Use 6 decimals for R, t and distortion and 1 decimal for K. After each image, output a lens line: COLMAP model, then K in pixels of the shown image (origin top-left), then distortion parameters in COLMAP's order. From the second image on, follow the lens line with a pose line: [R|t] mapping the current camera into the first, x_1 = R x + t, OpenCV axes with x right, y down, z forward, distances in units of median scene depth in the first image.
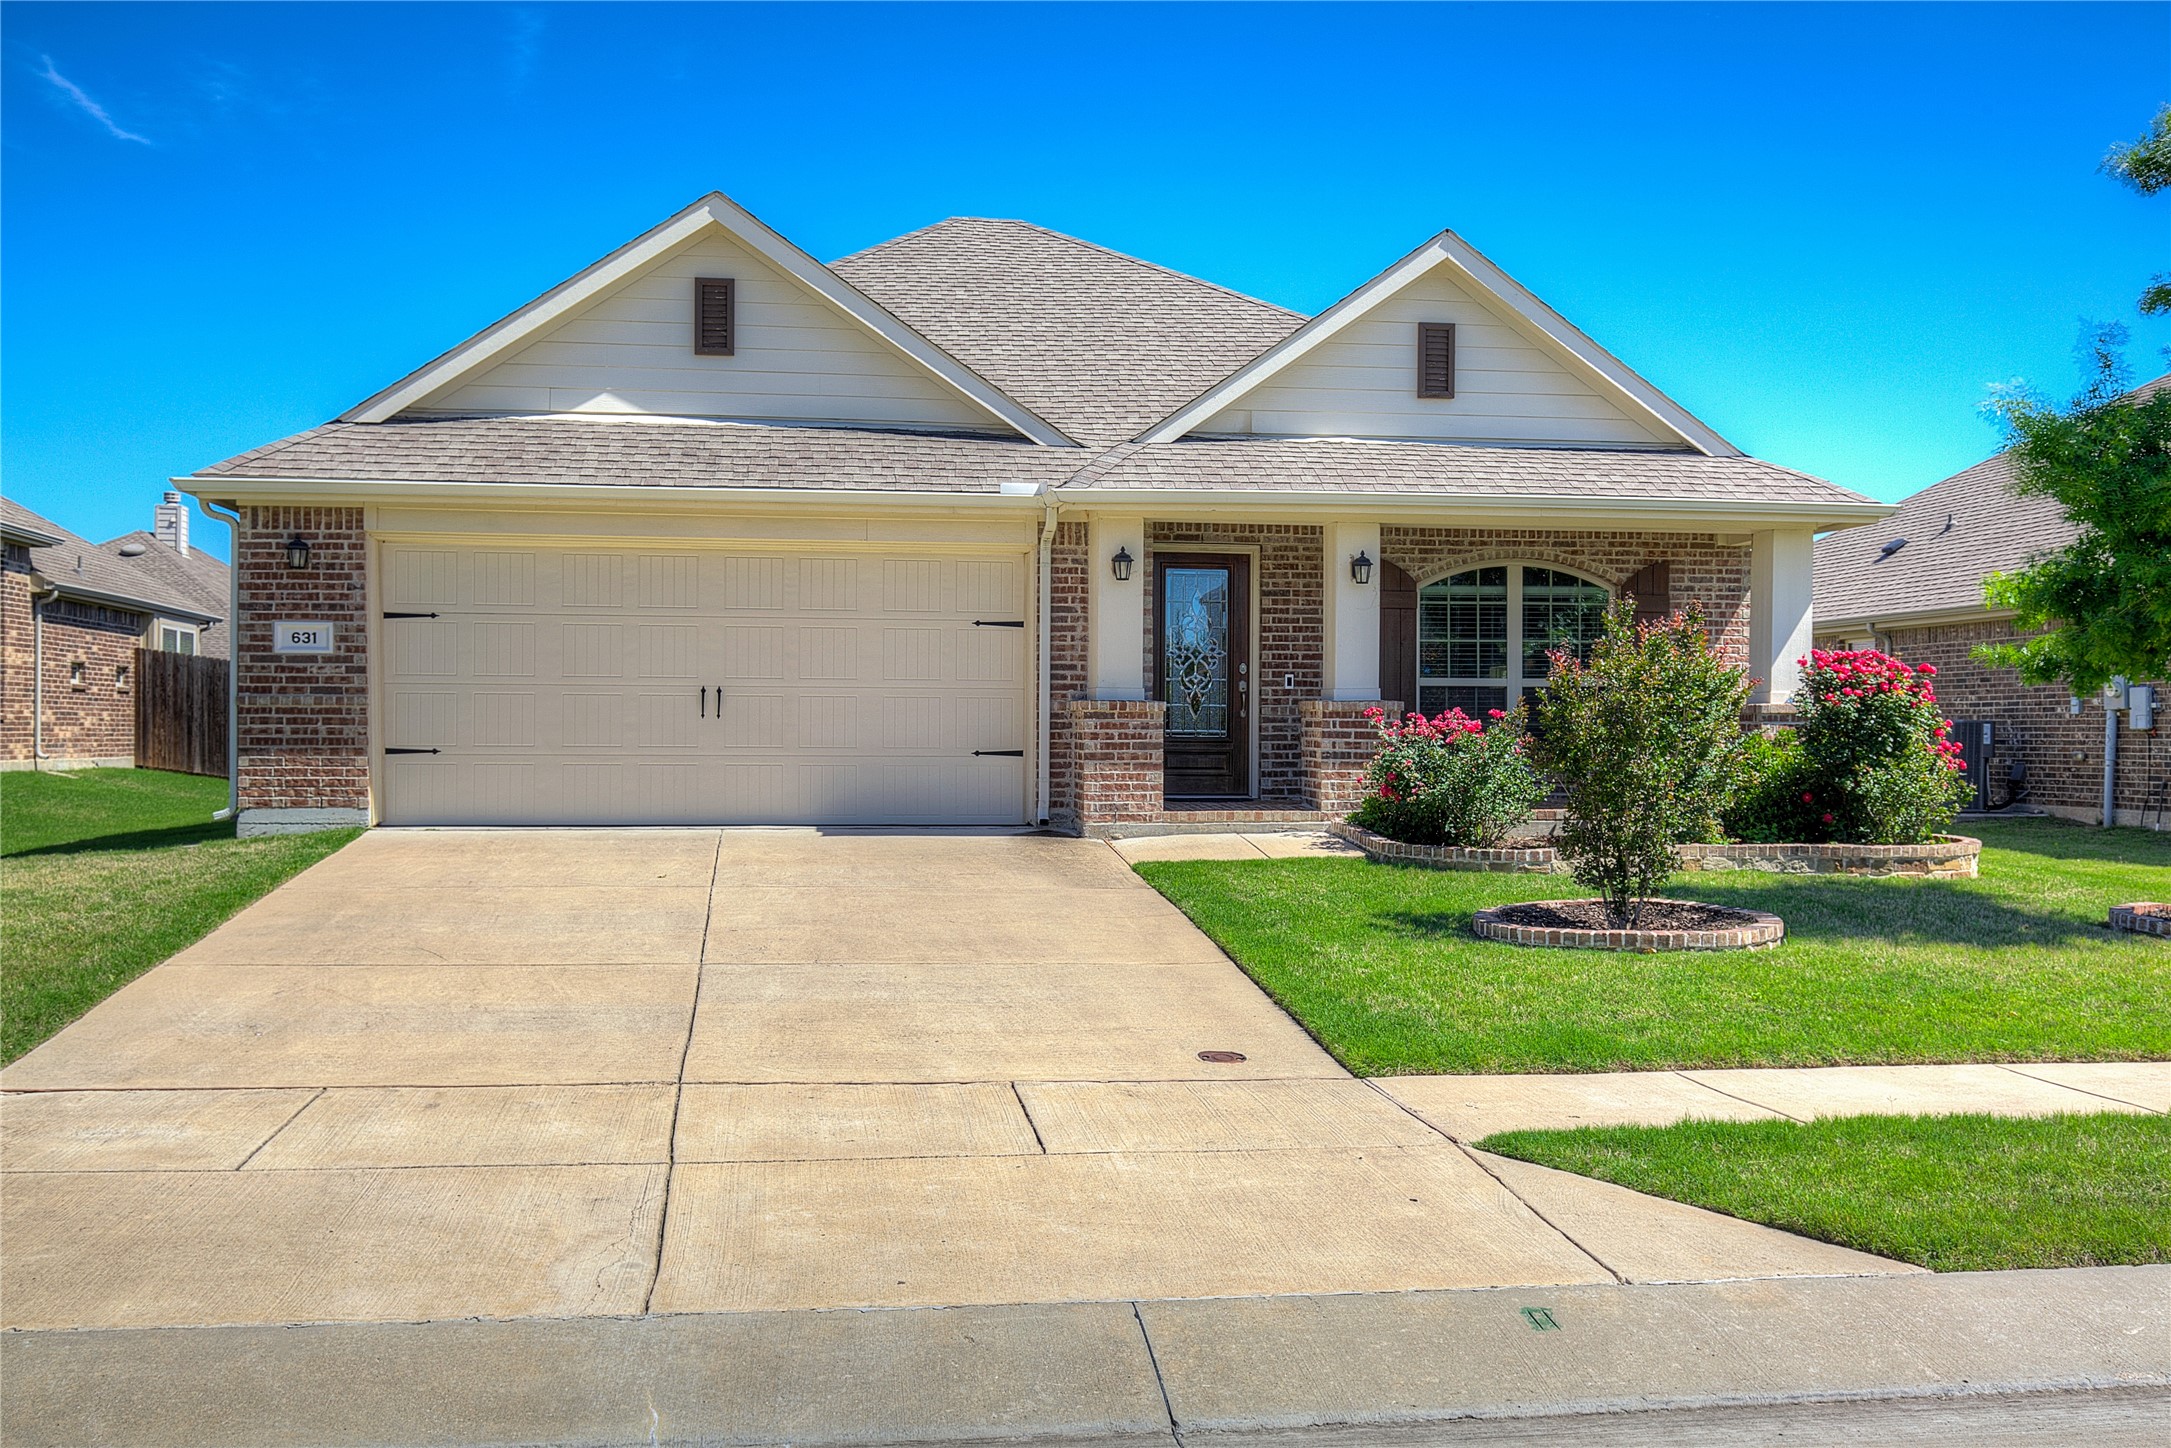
lens RADIAL K [[1992.7, 0, 1057.5], [0, 1992.7, 694.4], [0, 0, 1]] dist [0.008792, 0.000000]
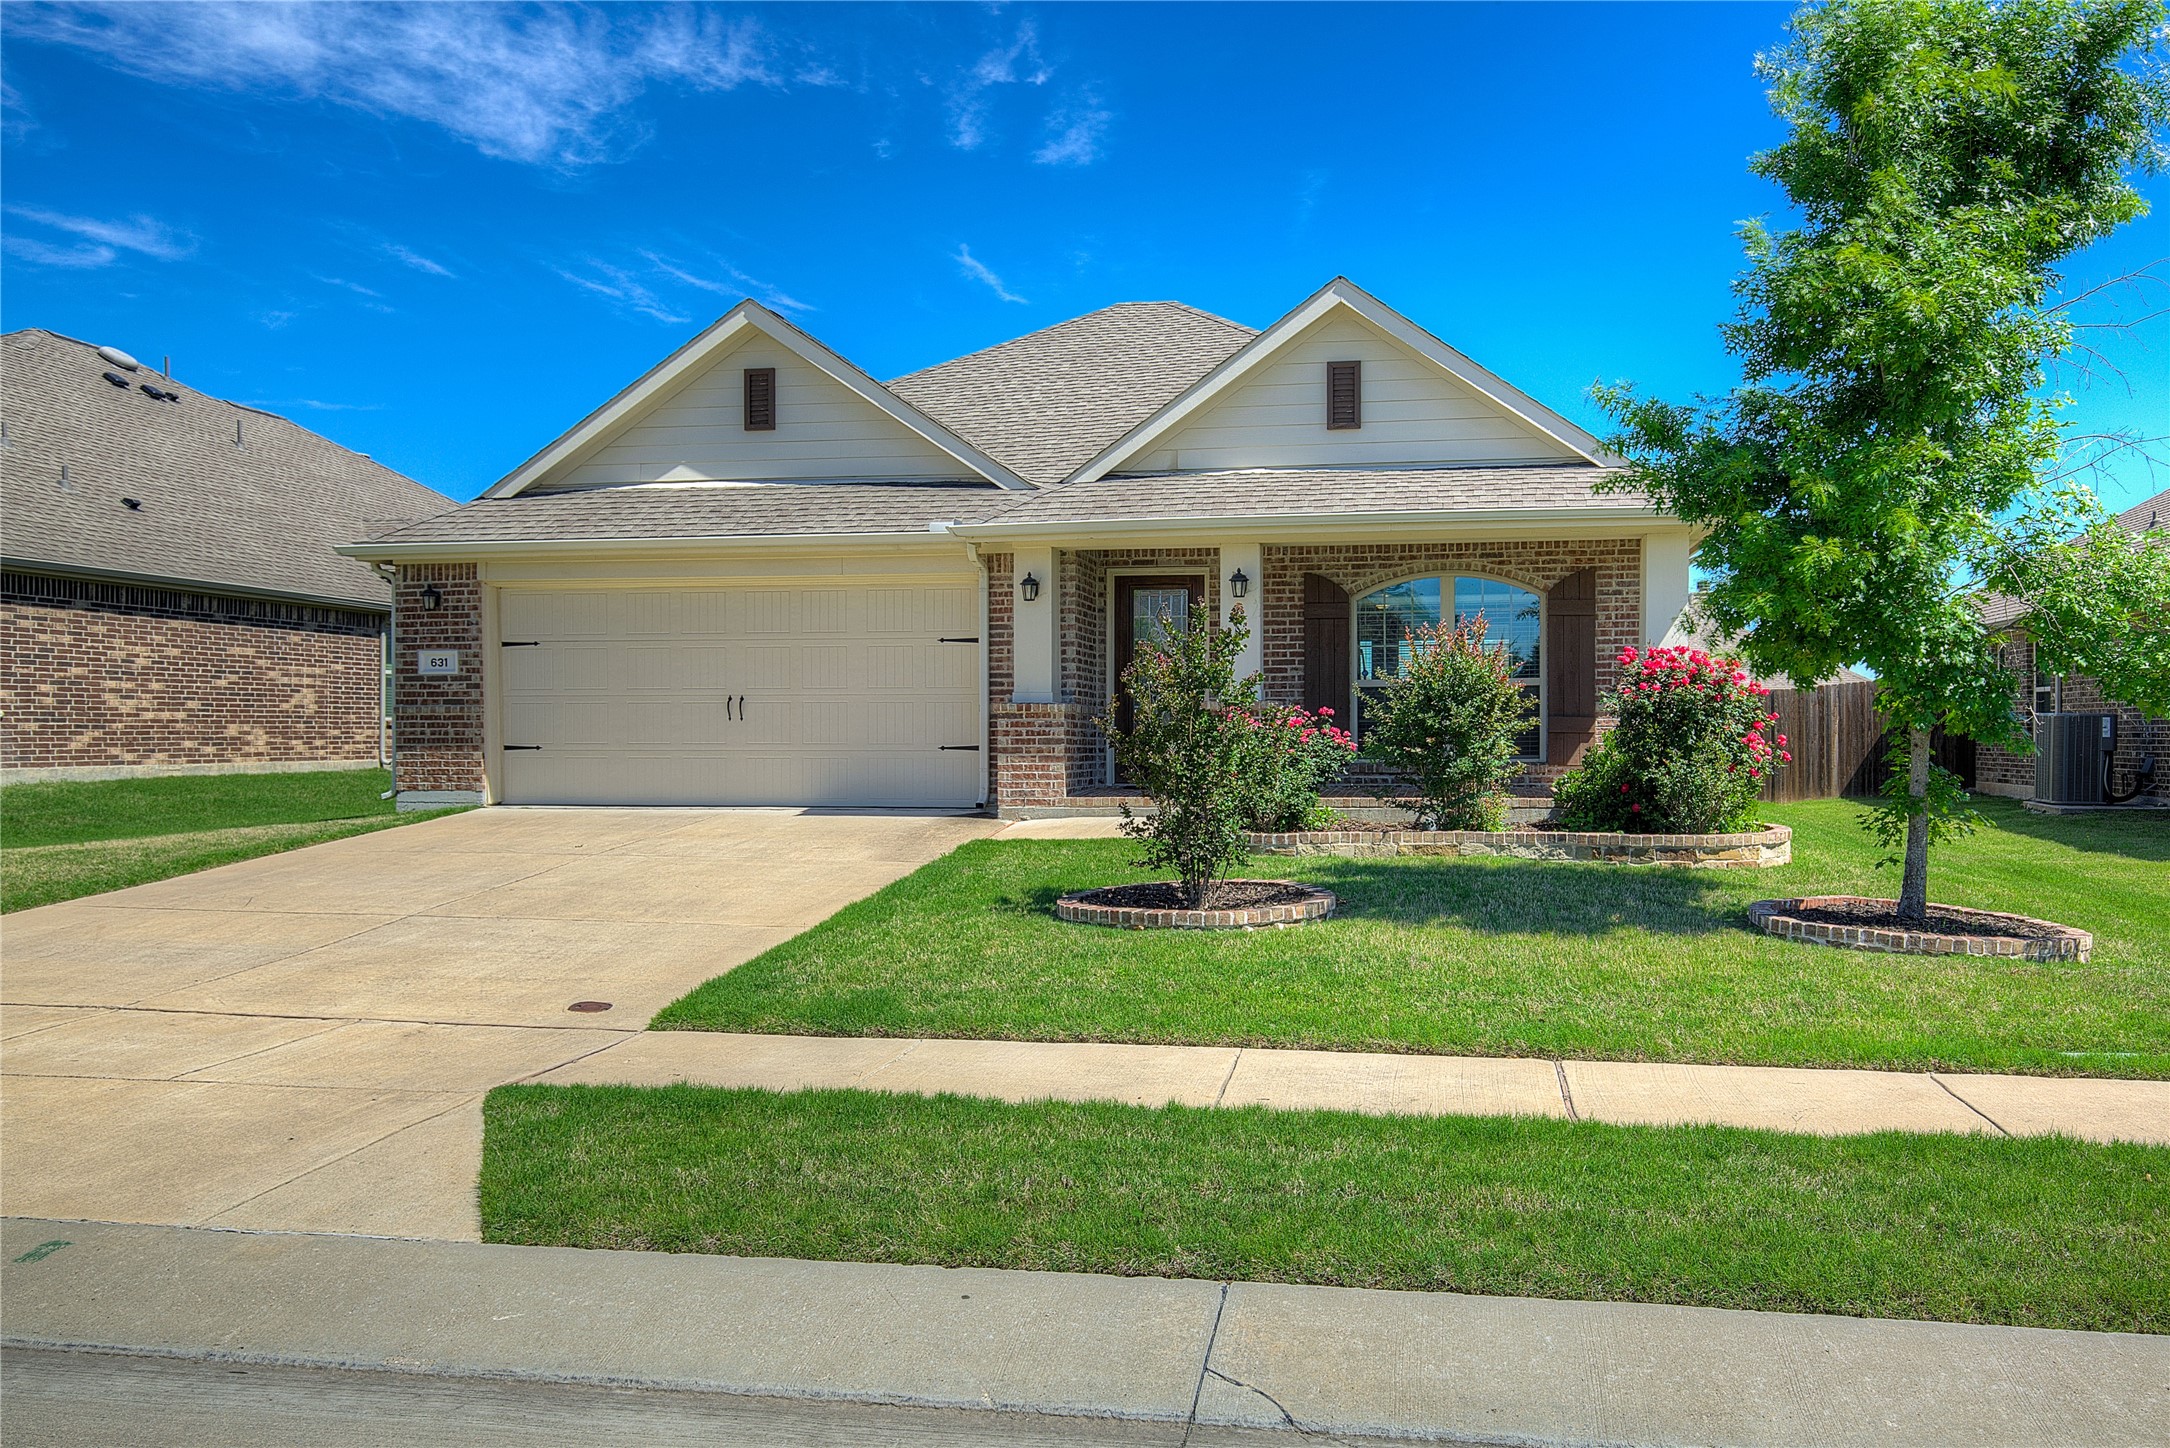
lens RADIAL K [[1600.9, 0, 1121.4], [0, 1600.9, 723.5], [0, 0, 1]] dist [0.029196, -0.034406]
pose [[0.953397, -0.007446, -0.301625, 0.361675], [0.011055, 0.999886, 0.010261, 0.006035], [0.301515, -0.013117, 0.953371, 0.111889]]
